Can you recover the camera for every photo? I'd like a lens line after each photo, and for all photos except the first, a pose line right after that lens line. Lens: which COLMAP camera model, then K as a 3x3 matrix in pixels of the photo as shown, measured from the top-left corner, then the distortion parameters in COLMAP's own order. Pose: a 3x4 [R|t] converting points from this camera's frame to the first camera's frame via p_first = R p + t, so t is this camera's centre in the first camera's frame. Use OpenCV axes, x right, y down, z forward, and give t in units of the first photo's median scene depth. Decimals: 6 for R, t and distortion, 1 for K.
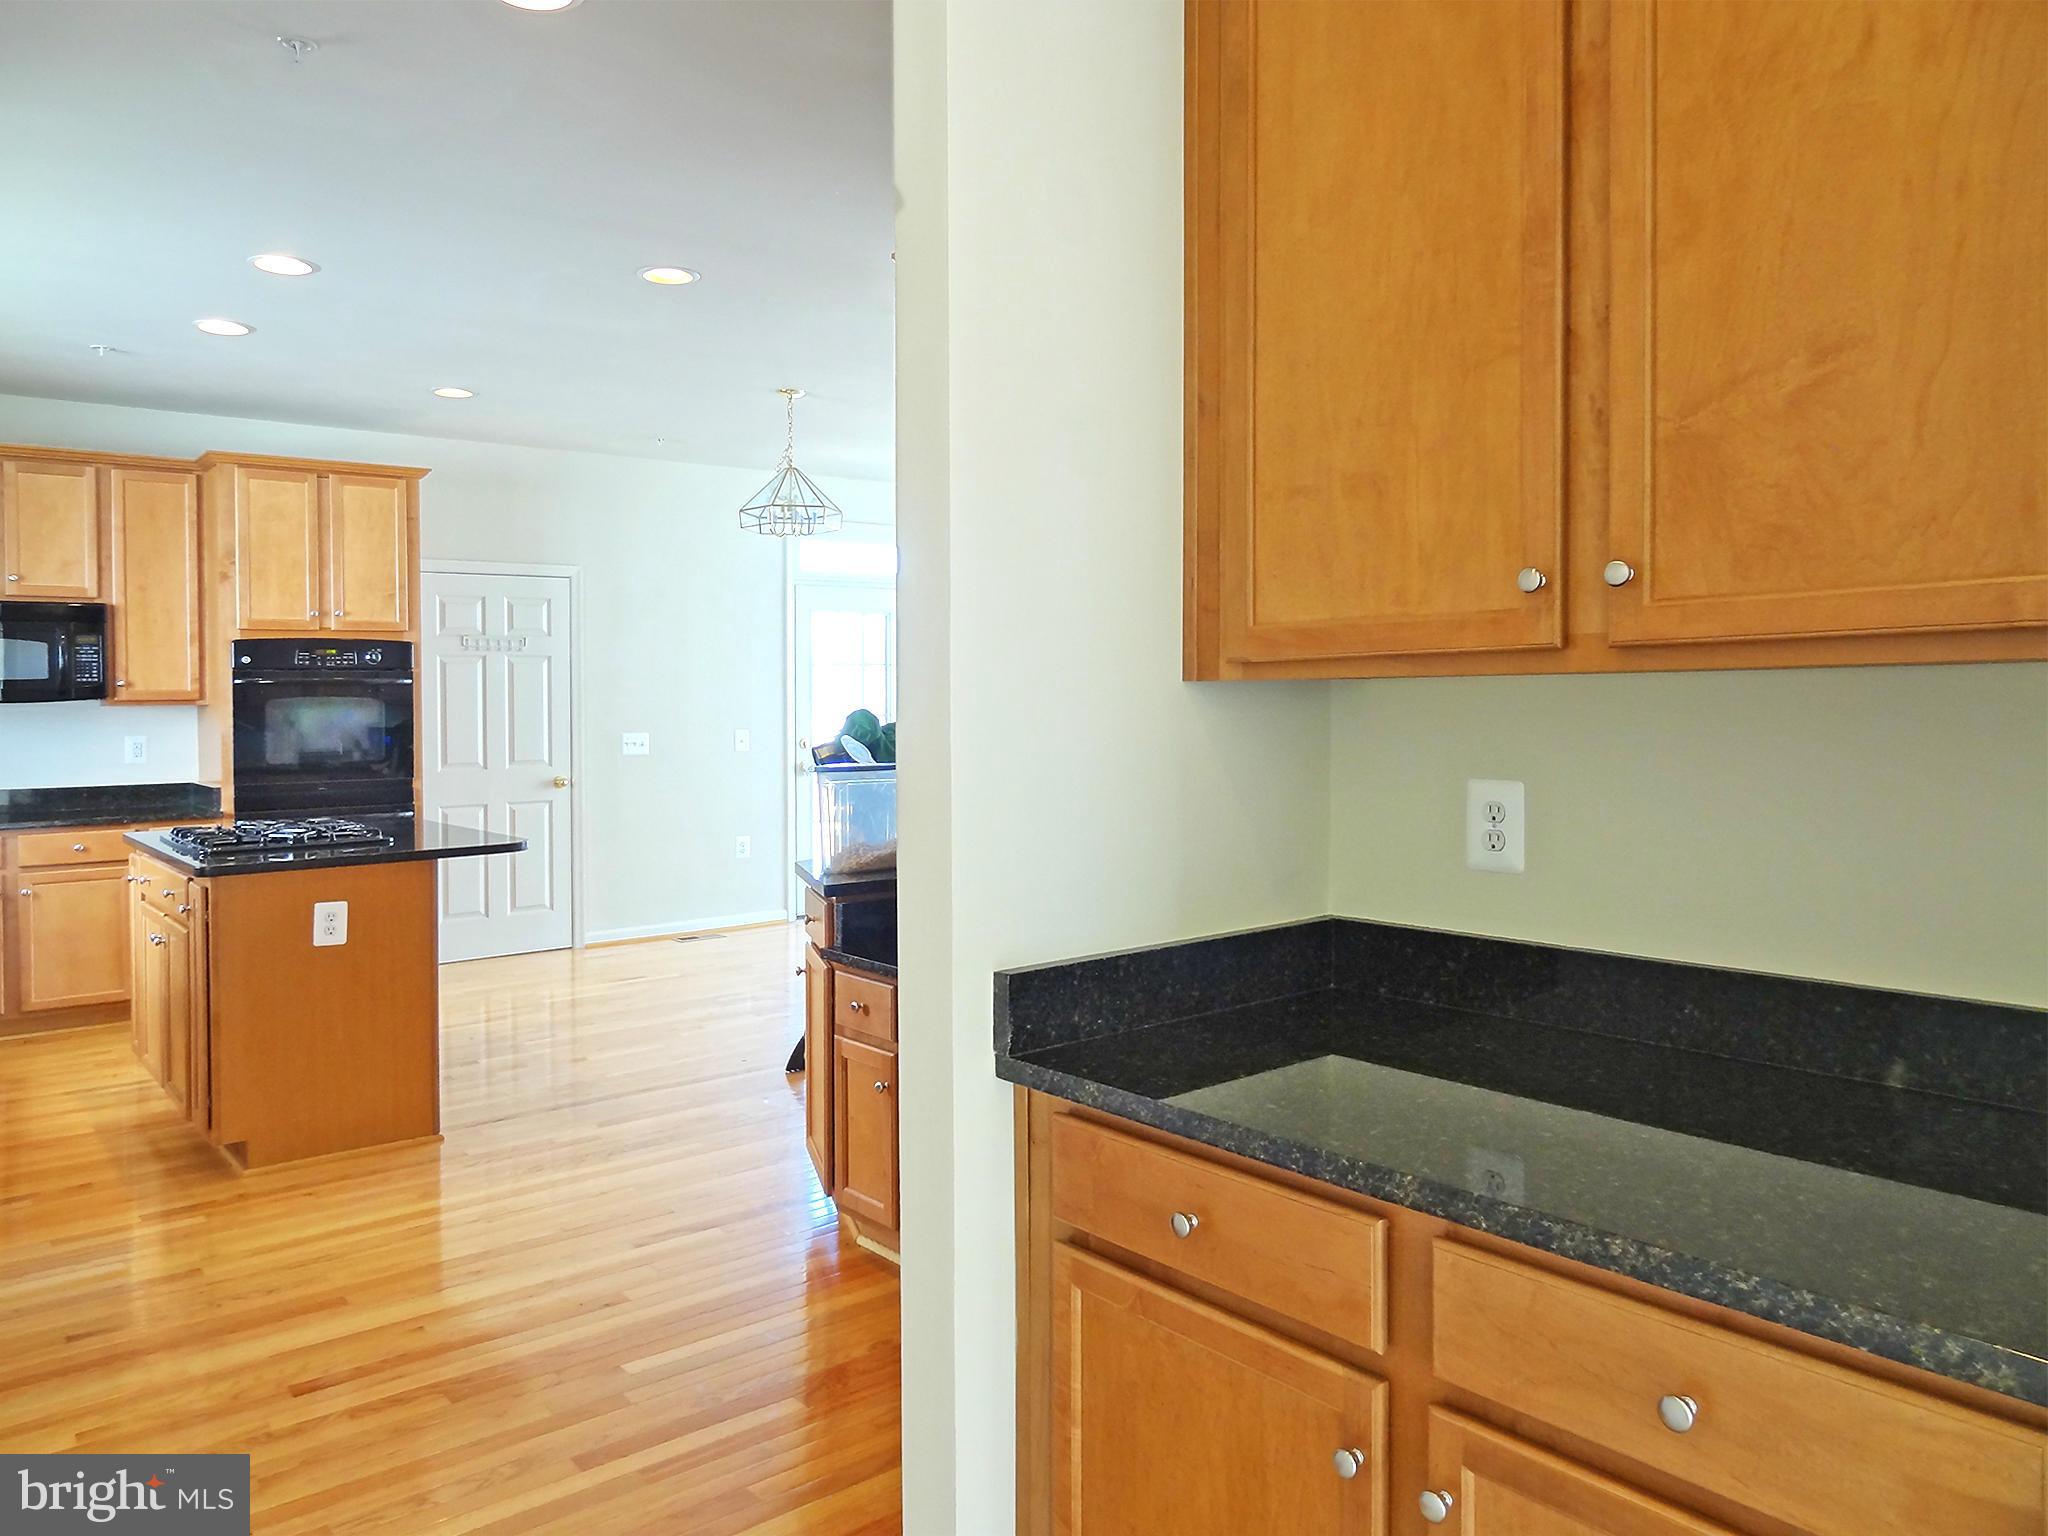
lens RADIAL K [[1455.1, 0, 1025.1], [0, 1455.1, 680.2], [0, 0, 1]] dist [-0.001441, -0.001643]
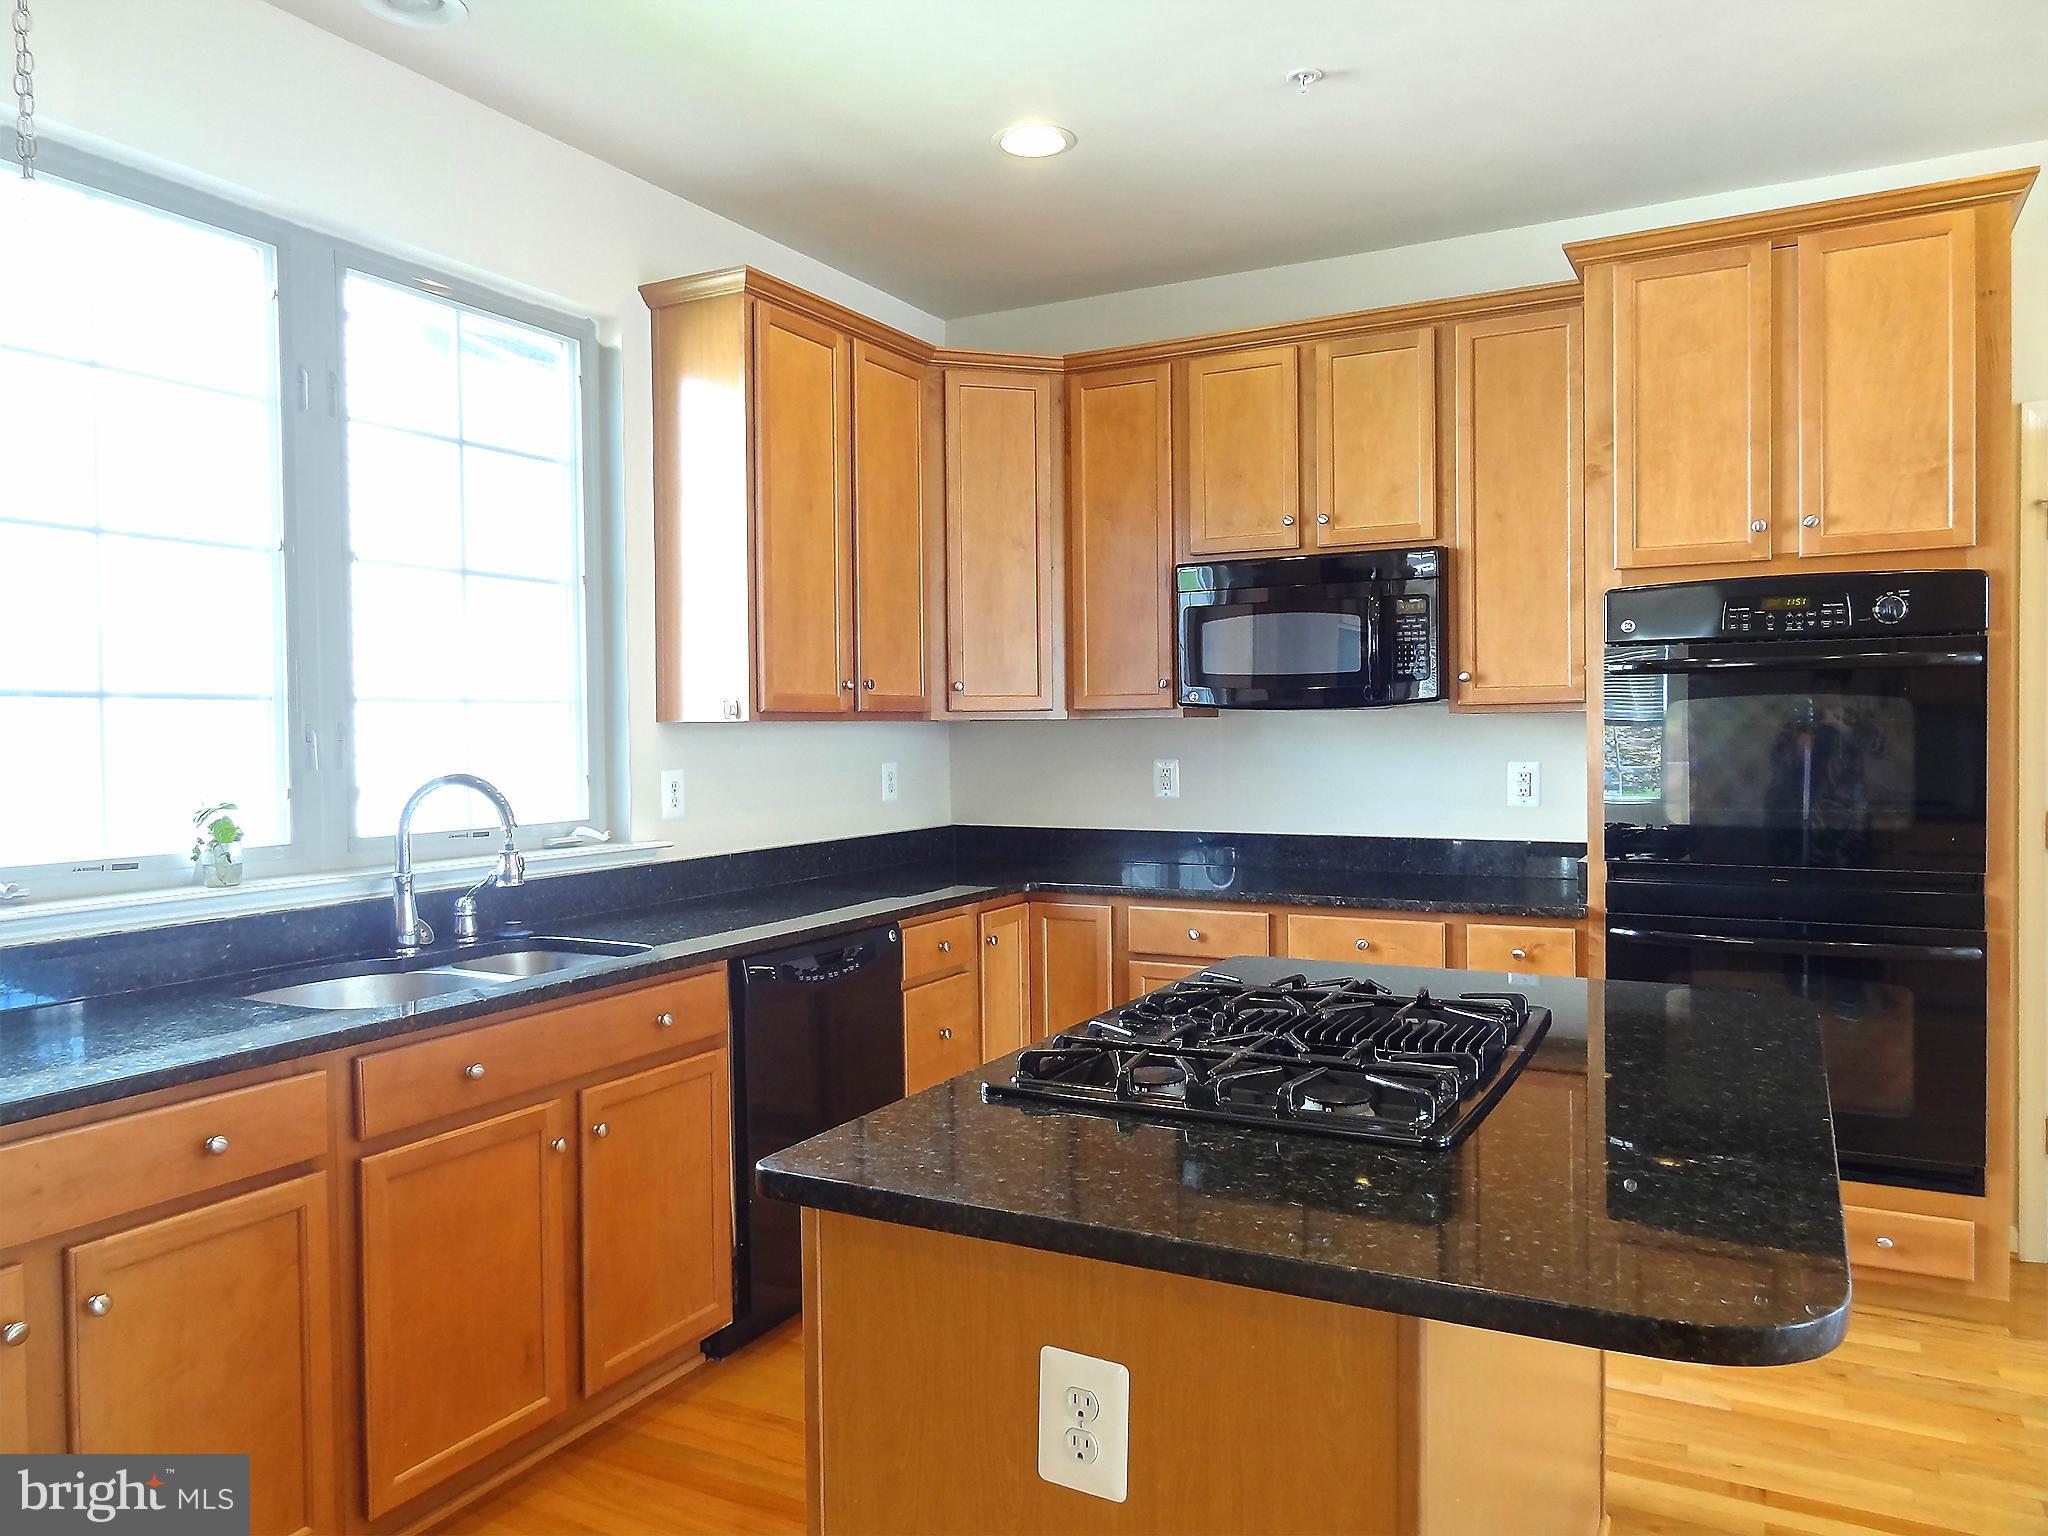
lens RADIAL K [[1443.1, 0, 1029.5], [0, 1443.1, 759.3], [0, 0, 1]] dist [-0.004095, 0.003677]
pose [[0.394868, 0.030405, -0.918235, -0.135535], [0.018615, 0.998982, 0.041084, 0.008527], [0.918549, -0.033316, 0.393900, 0.580777]]
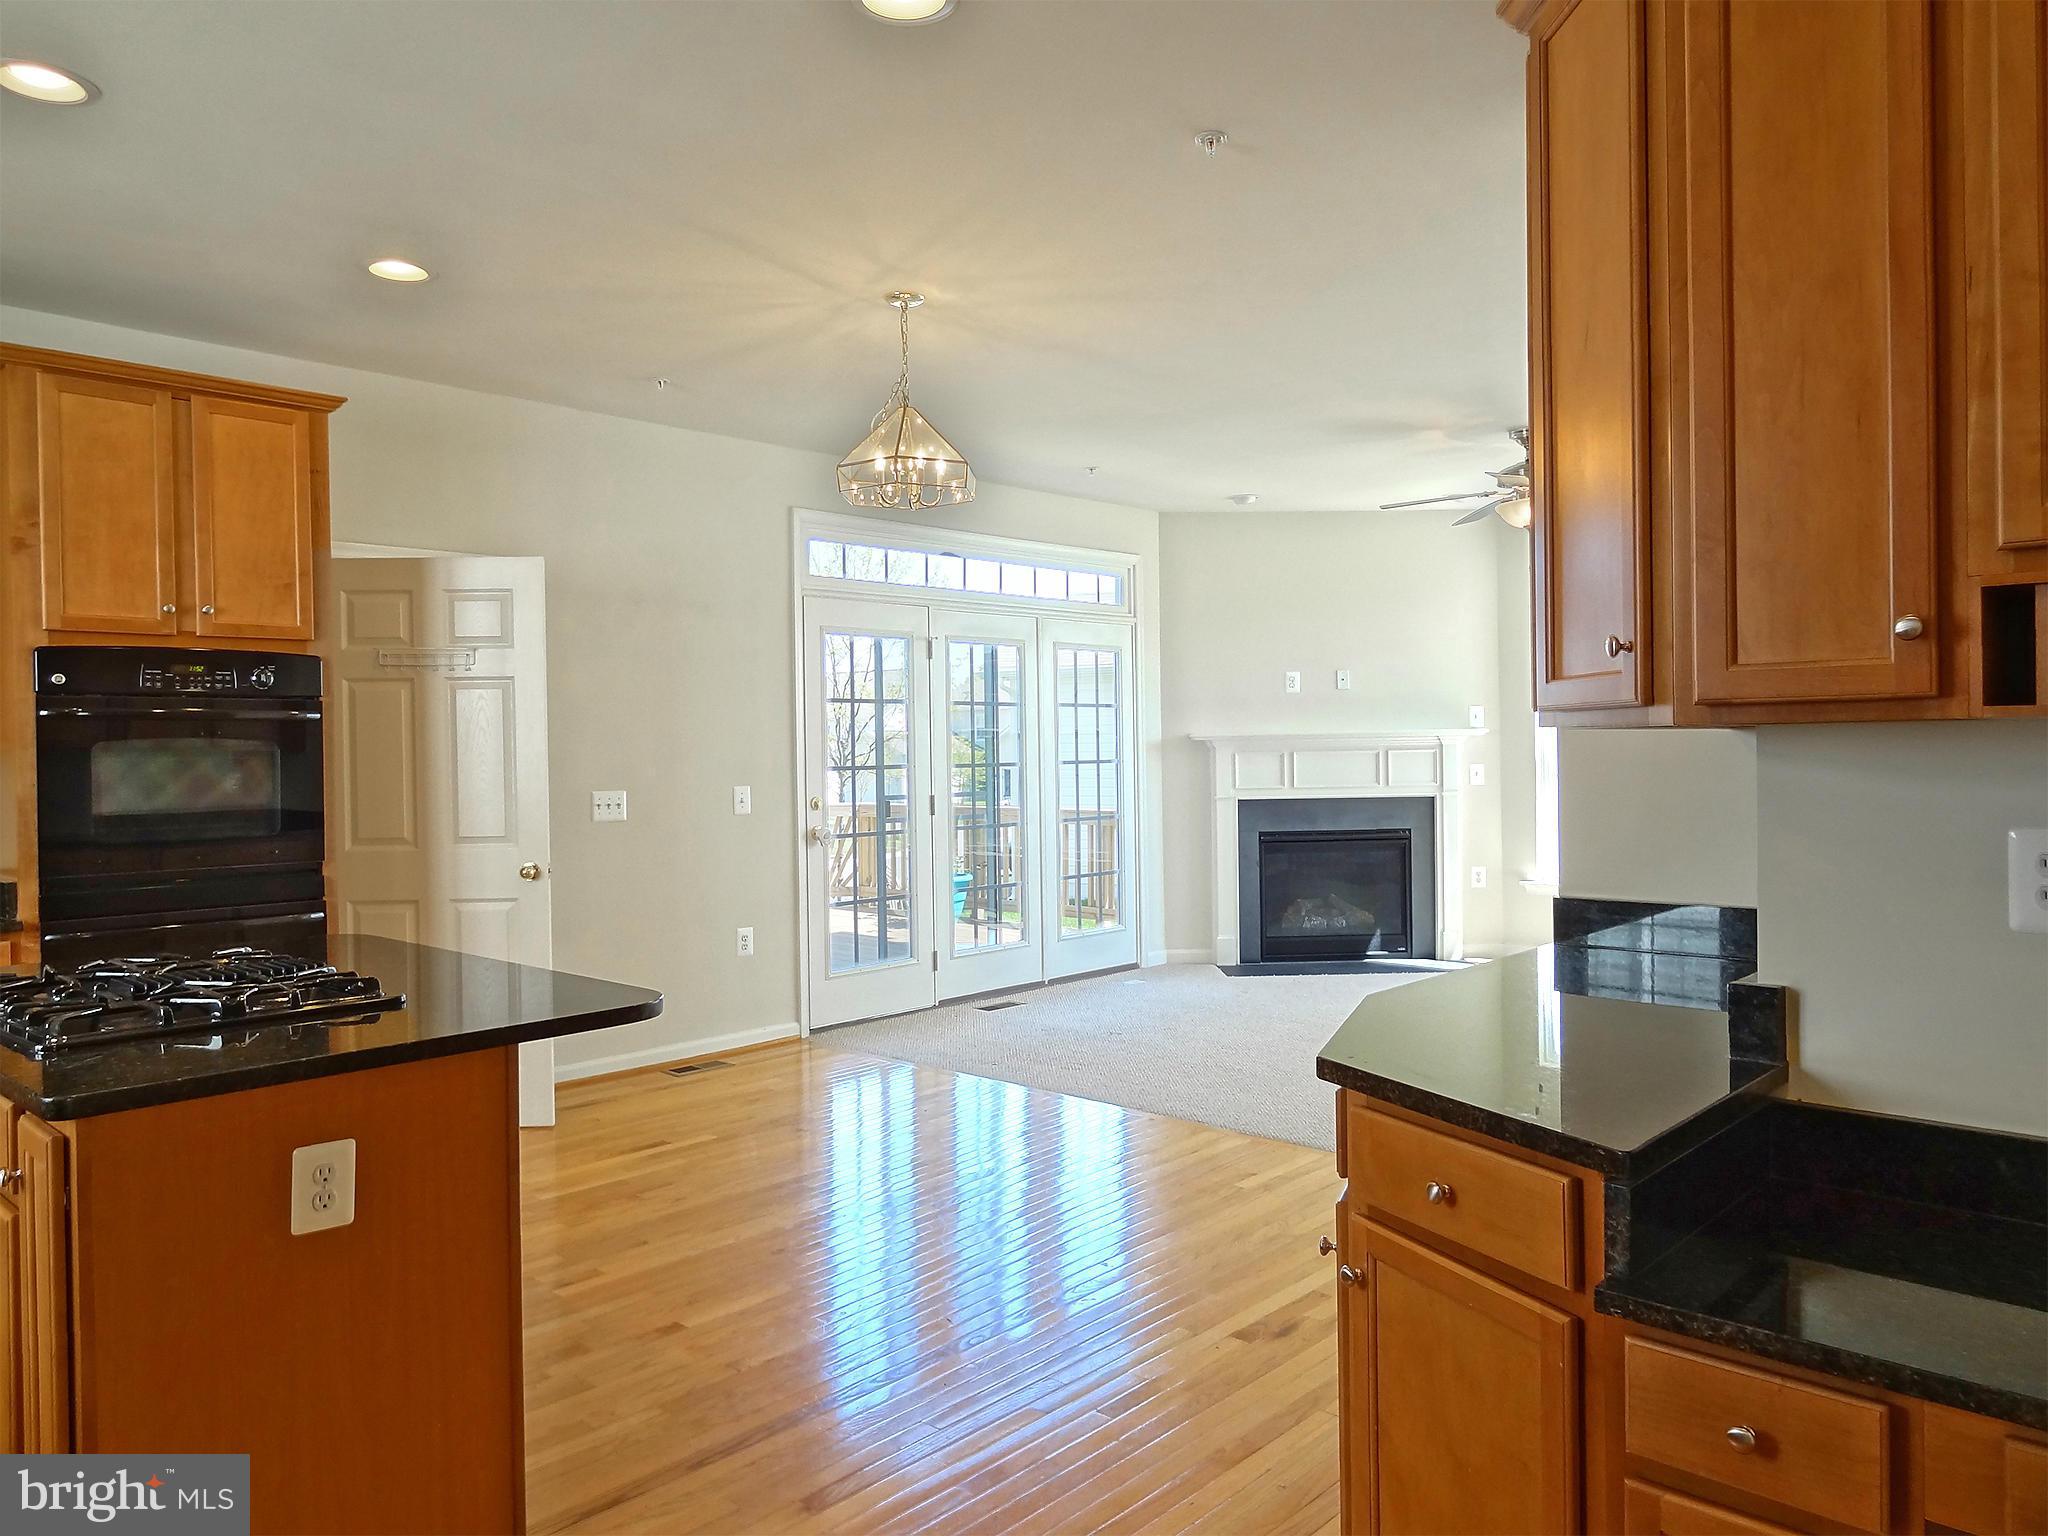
lens RADIAL K [[1443.1, 0, 1029.5], [0, 1443.1, 759.3], [0, 0, 1]] dist [-0.004095, 0.003677]
pose [[0.989702, 0.004428, 0.143071, -0.204783], [-0.007441, 0.999761, 0.020538, 0.004801], [-0.142946, -0.021391, 0.989499, 0.315567]]
